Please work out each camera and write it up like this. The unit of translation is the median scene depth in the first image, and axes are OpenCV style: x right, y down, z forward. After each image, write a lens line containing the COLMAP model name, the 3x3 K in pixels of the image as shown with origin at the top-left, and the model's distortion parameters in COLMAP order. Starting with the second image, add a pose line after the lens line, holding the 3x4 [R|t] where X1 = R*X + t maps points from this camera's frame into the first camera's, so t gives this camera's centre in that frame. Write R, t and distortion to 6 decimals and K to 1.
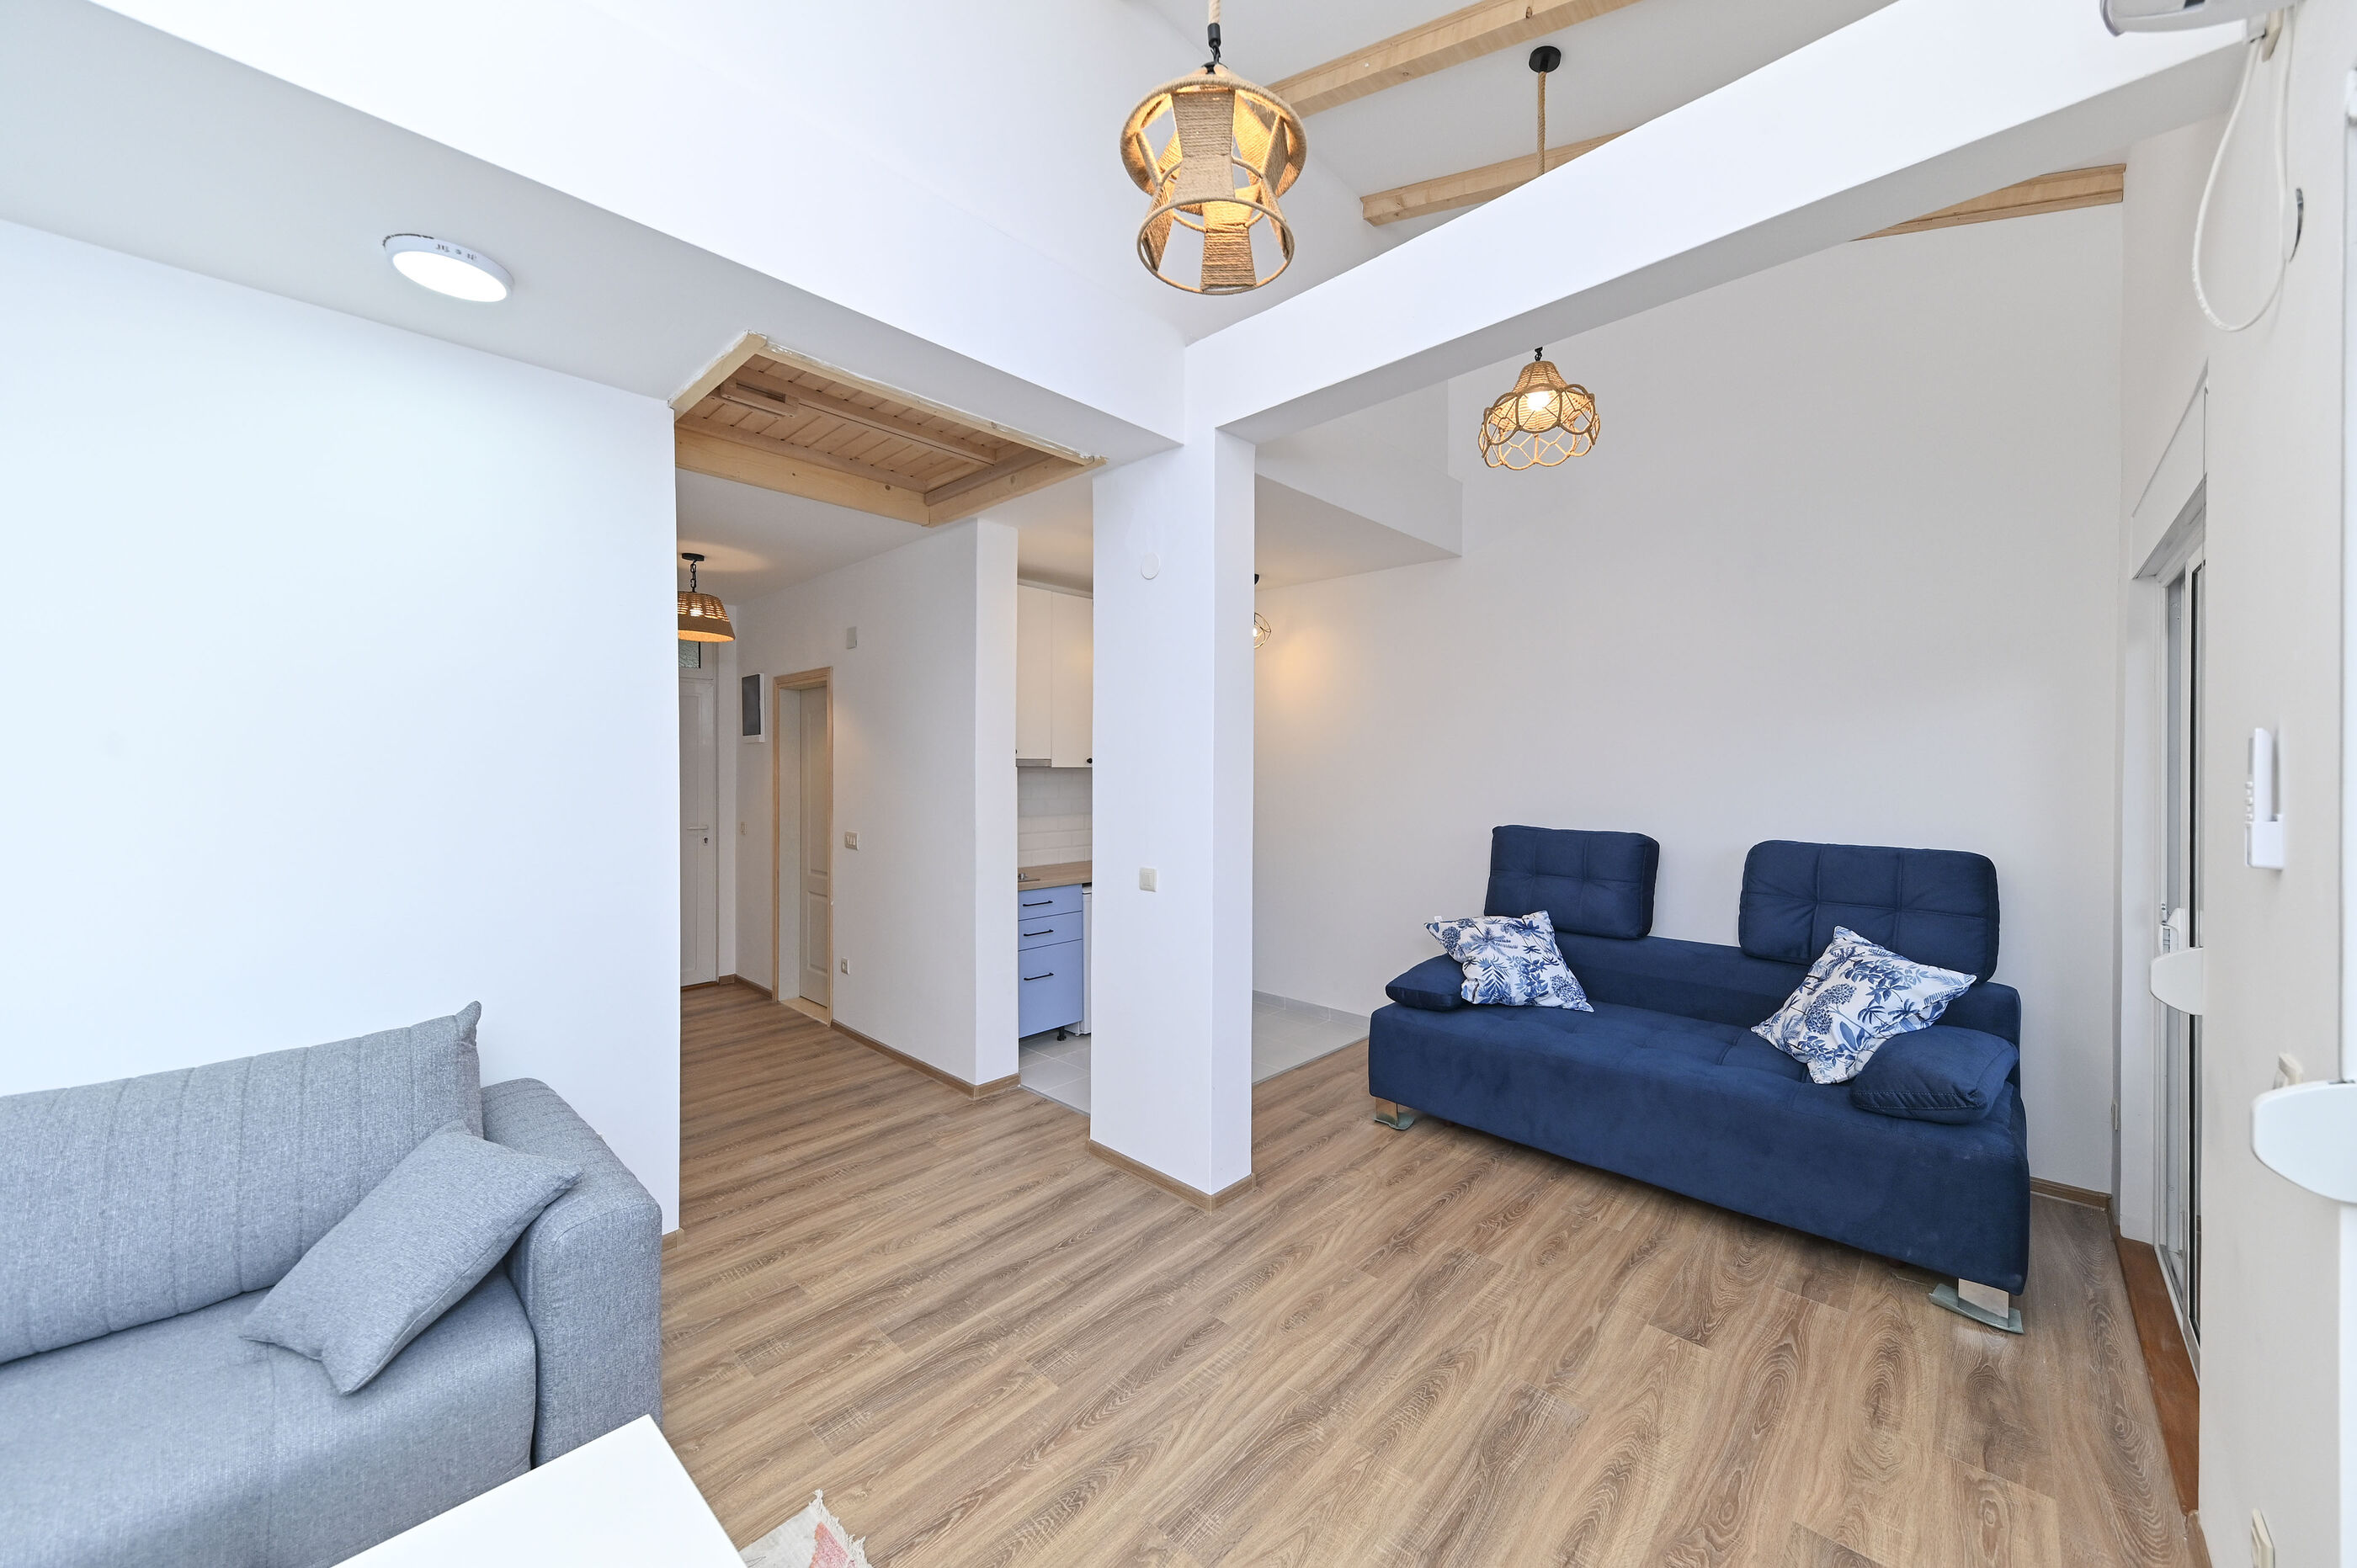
lens RADIAL K [[889.3, 0, 1185.9], [0, 889.3, 745.5], [0, 0, 1]] dist [0.002087, 0.000074]
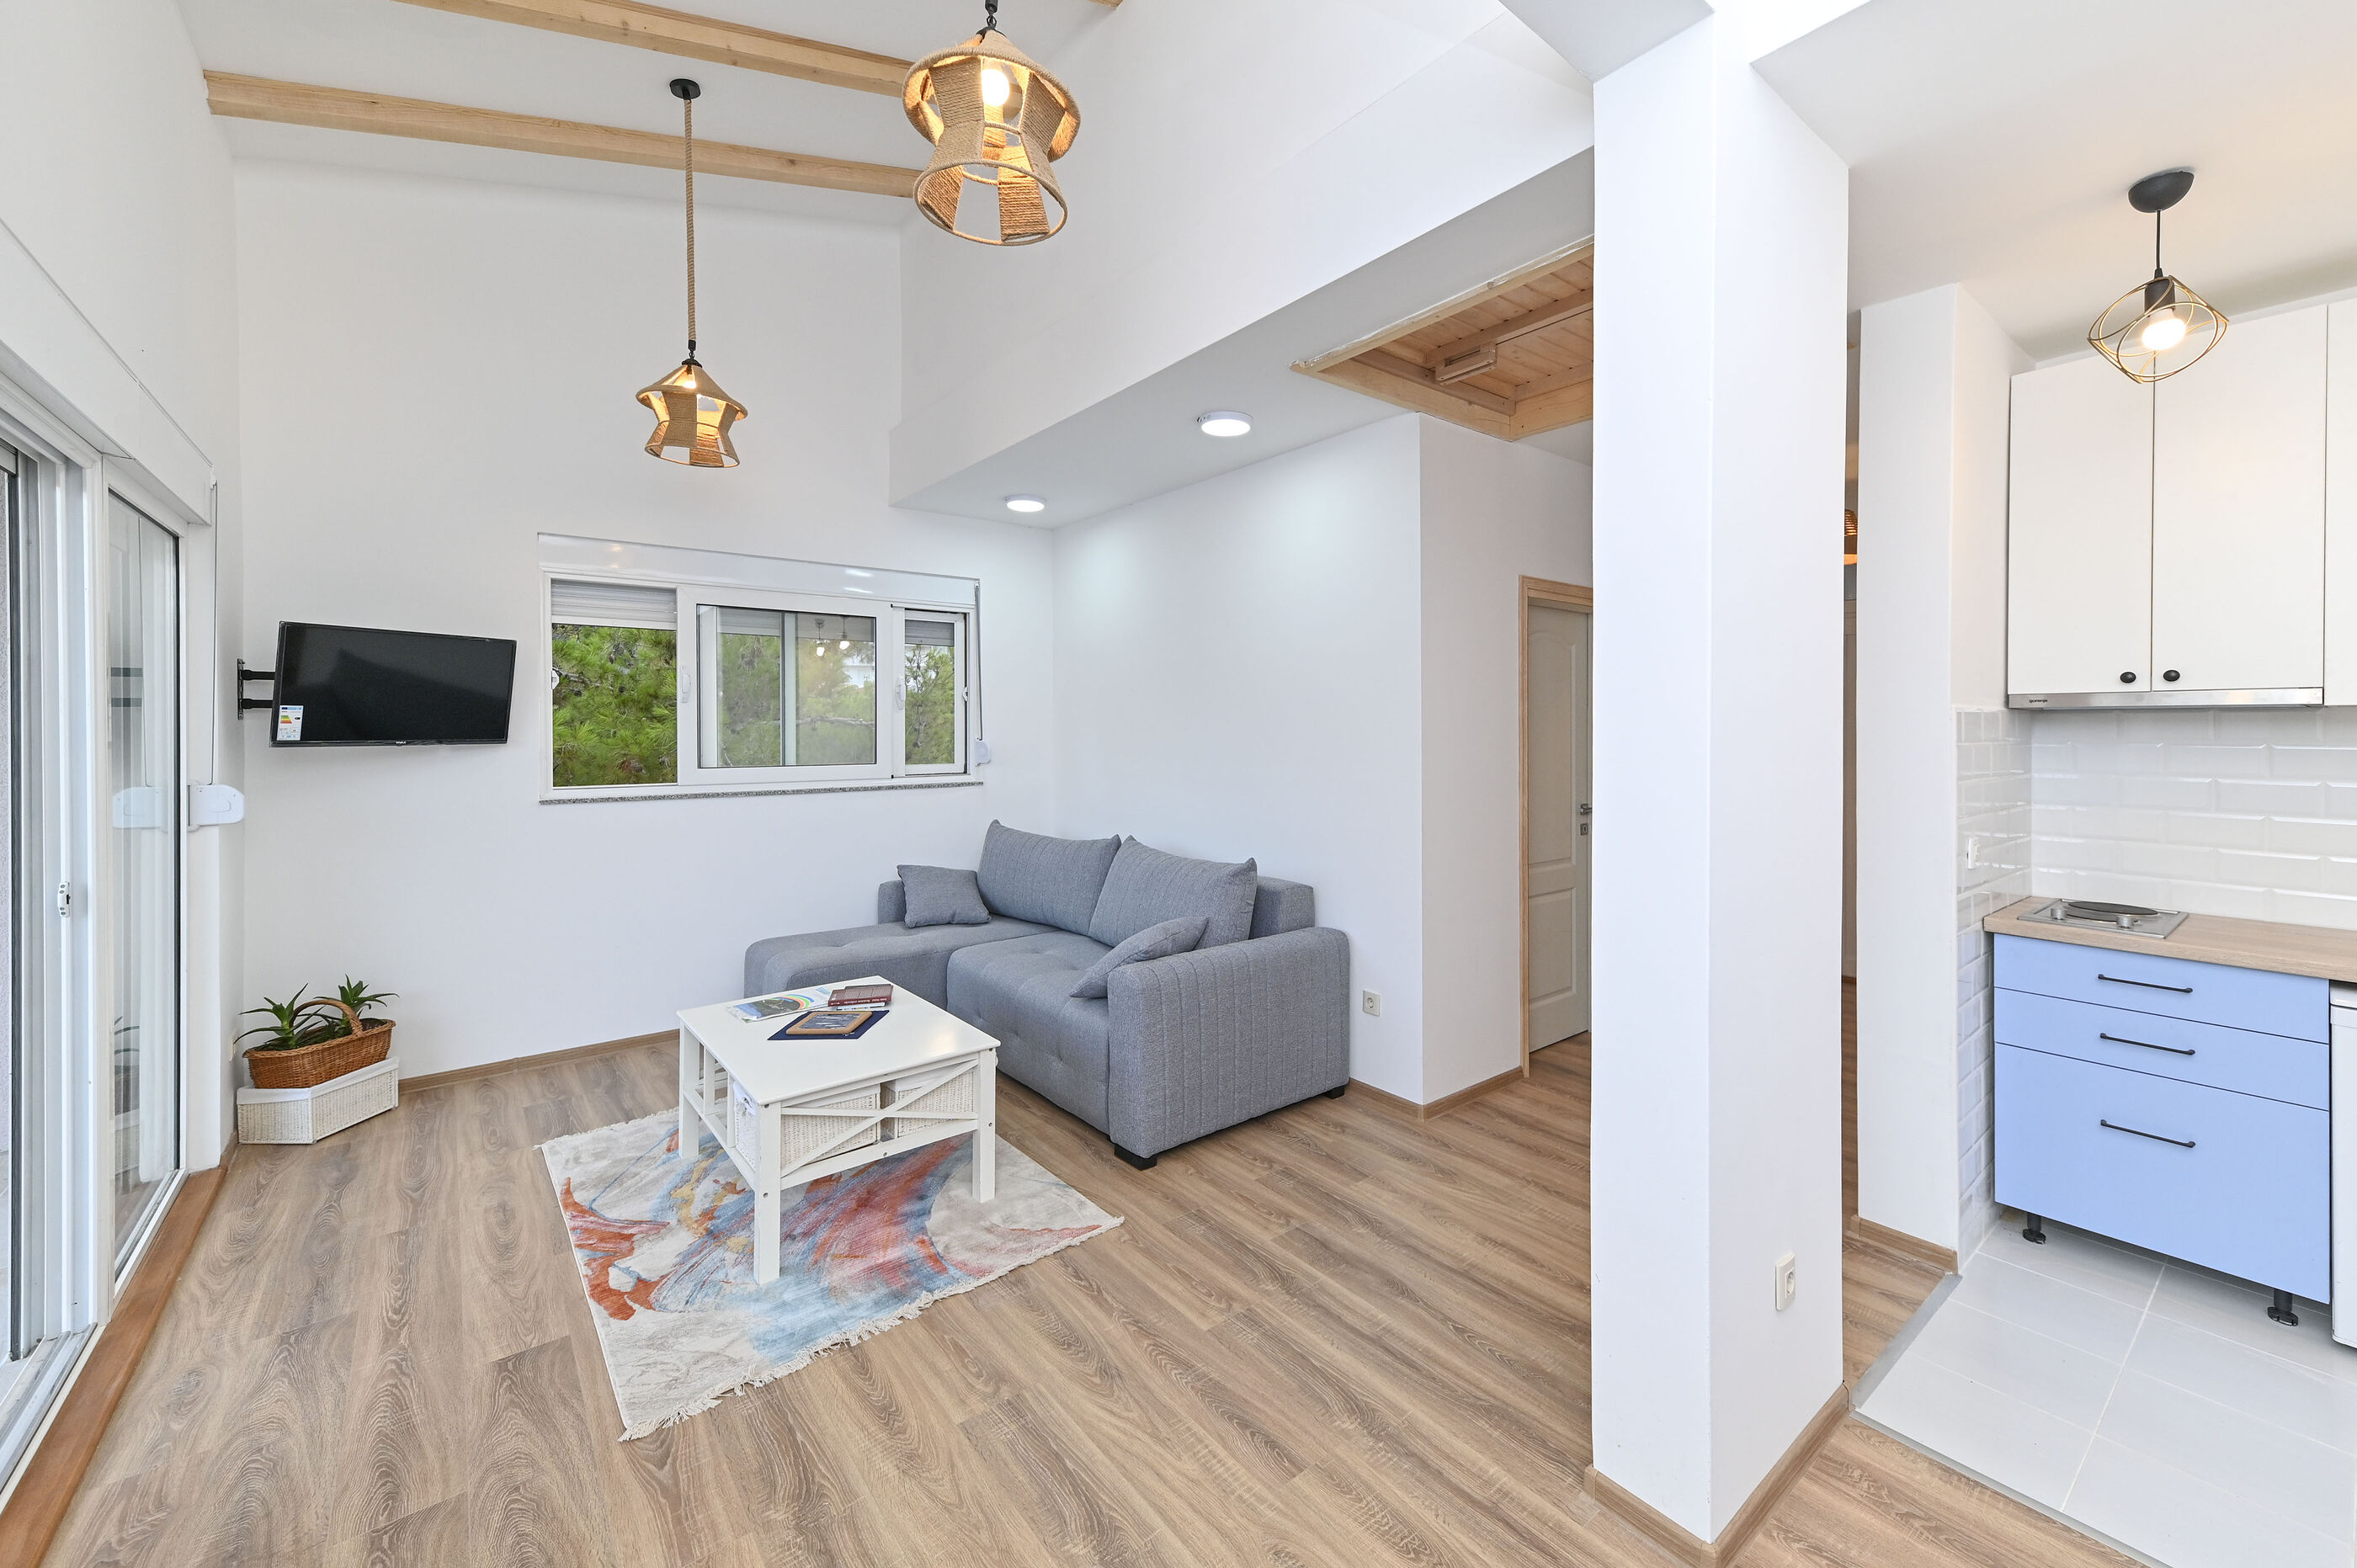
lens RADIAL K [[889.0, 0, 1186.0], [0, 889.0, 728.1], [0, 0, 1]] dist [0.000509, -0.000098]
pose [[-0.129500, 0.012309, -0.991503, 0.821359], [0.006505, 0.999912, 0.011564, 0.033510], [0.991558, -0.004952, -0.129569, 1.086096]]
